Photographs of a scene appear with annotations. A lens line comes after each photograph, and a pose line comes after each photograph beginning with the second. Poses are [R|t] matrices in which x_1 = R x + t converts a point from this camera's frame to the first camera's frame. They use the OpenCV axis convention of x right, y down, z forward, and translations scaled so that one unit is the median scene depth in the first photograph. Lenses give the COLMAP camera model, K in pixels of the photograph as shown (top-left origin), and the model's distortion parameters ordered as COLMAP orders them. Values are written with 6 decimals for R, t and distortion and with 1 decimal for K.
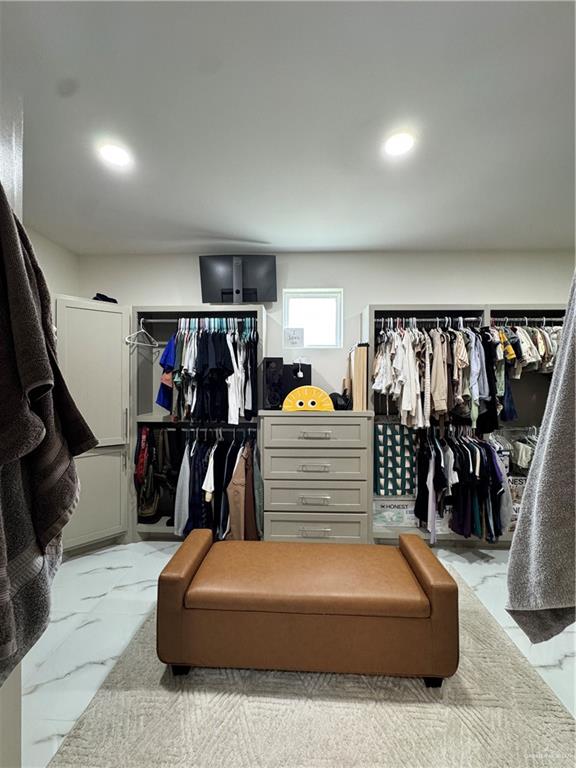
lens RADIAL K [[307.6, 0, 285.7], [0, 307.6, 382.6], [0, 0, 1]] dist [-0.001489, -0.000137]
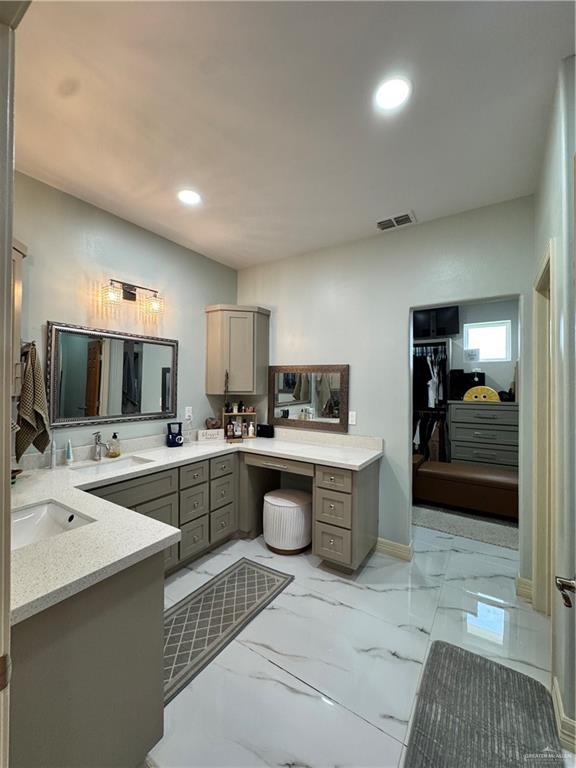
lens RADIAL K [[307.6, 0, 290.6], [0, 307.6, 381.8], [0, 0, 1]] dist [-0.001489, -0.000137]
pose [[0.853280, -0.004763, -0.521431, 0.059497], [-0.003366, 0.999887, -0.014641, 0.014728], [0.521442, 0.014249, 0.853168, -0.898250]]
